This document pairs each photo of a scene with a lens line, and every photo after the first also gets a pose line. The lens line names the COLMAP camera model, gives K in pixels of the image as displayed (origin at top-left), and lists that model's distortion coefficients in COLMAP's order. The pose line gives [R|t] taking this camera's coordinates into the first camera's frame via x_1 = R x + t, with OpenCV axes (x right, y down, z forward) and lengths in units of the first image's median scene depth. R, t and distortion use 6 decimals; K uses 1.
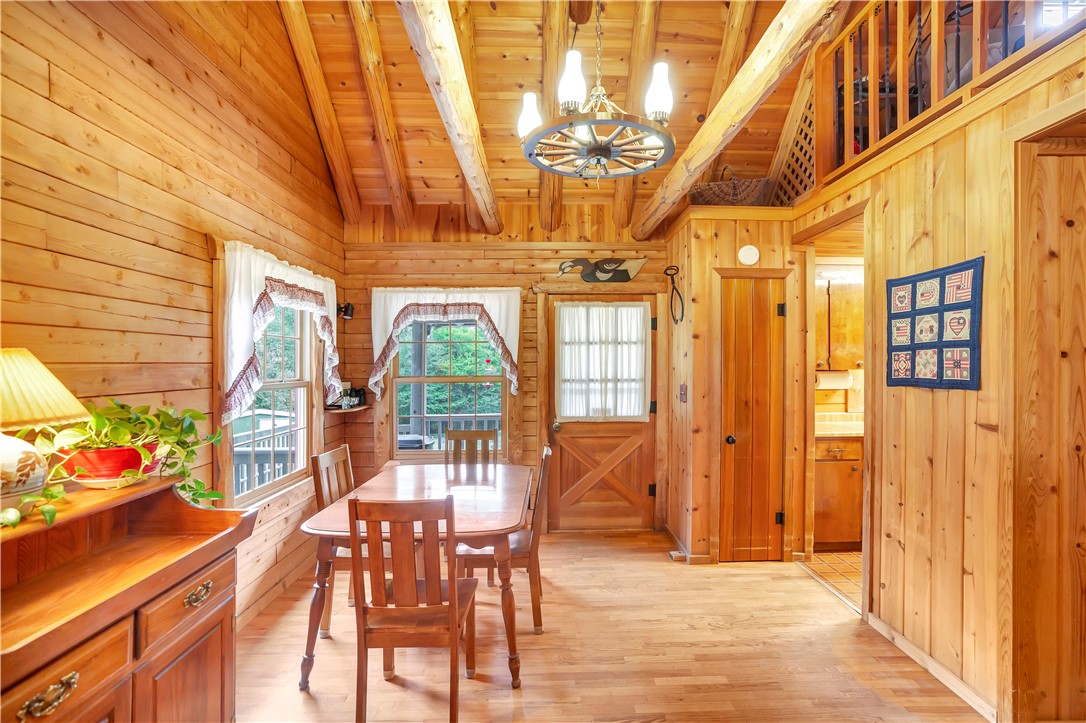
lens RADIAL K [[499.6, 0, 557.1], [0, 499.6, 365.2], [0, 0, 1]] dist [-0.030207, 0.020207]
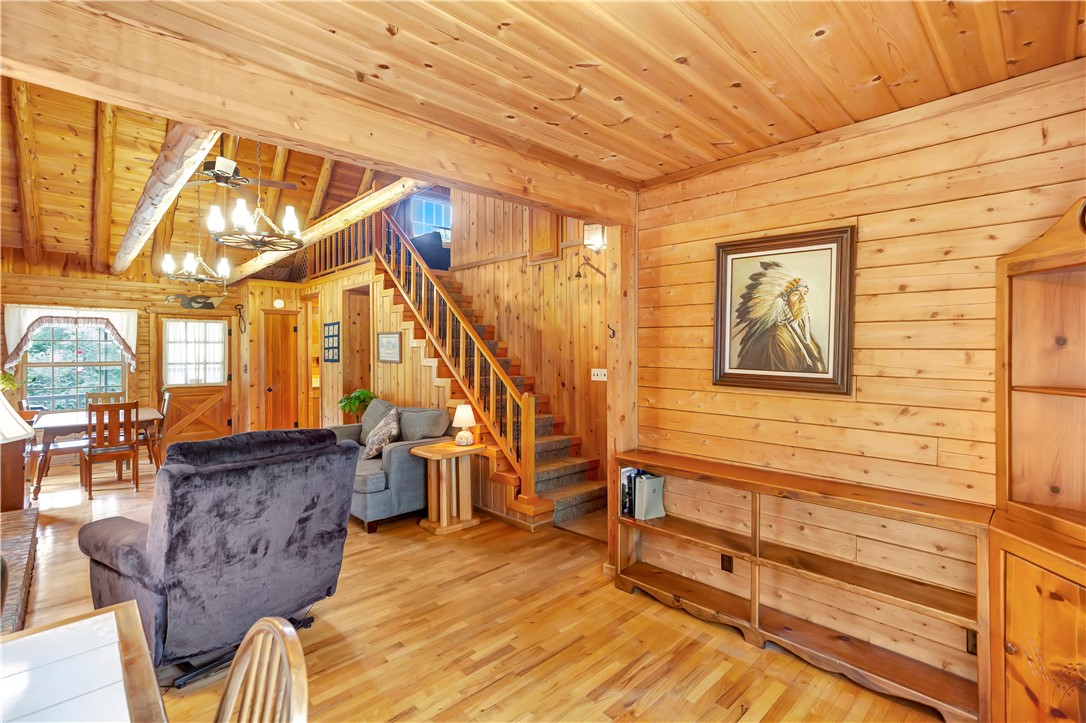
lens RADIAL K [[499.6, 0, 557.0], [0, 499.6, 354.7], [0, 0, 1]] dist [-0.030207, 0.020207]
pose [[0.740385, -0.004331, 0.672169, -0.148100], [0.002947, 0.999991, 0.003198, -0.002357], [-0.672177, -0.000387, 0.740391, -1.226184]]
